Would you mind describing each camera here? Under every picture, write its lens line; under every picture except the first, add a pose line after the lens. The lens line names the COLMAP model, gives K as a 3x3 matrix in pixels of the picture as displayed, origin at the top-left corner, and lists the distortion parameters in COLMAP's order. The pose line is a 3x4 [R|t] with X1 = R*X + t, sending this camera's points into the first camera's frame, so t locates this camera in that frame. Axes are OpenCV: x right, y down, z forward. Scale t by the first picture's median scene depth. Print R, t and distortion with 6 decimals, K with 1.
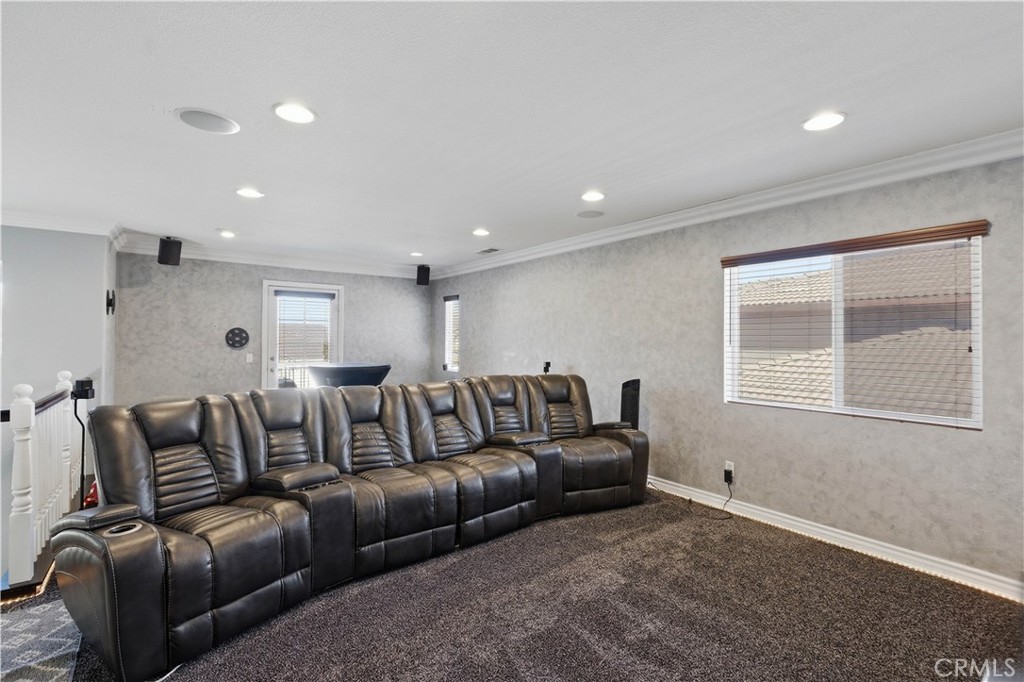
lens RADIAL K [[458.1, 0, 521.2], [0, 458.1, 336.6], [0, 0, 1]] dist [-0.004029, -0.000347]
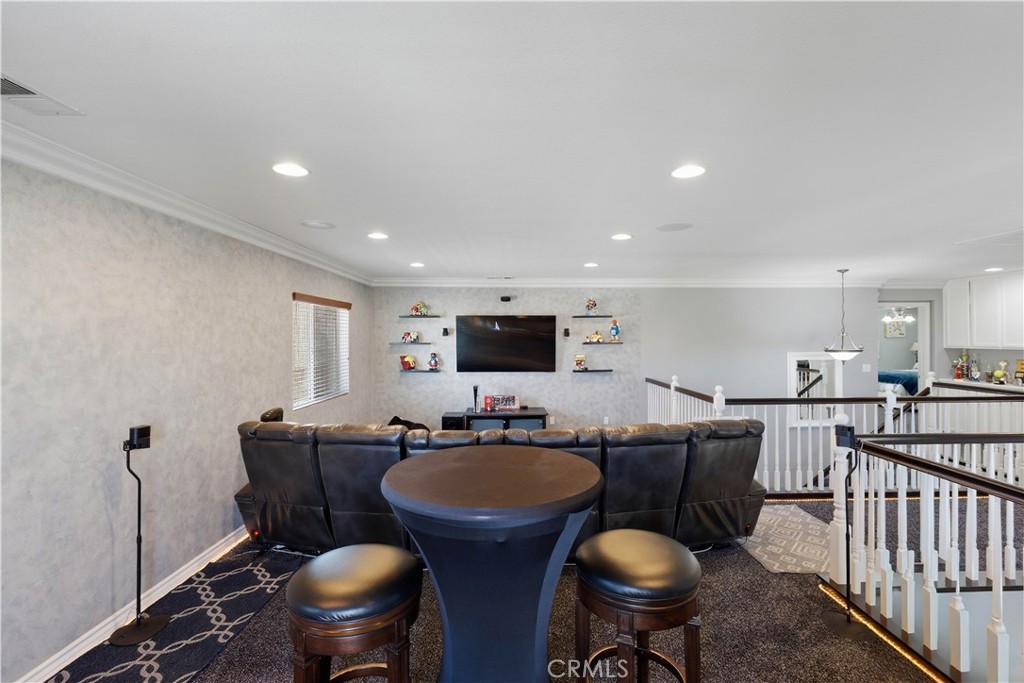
lens RADIAL K [[458.1, 0, 517.4], [0, 458.1, 337.6], [0, 0, 1]] dist [-0.004029, -0.000347]
pose [[-0.789642, -0.002910, 0.613561, -0.831932], [-0.004557, 0.999989, -0.001122, -0.059463], [-0.613551, -0.003682, -0.789646, 1.746783]]
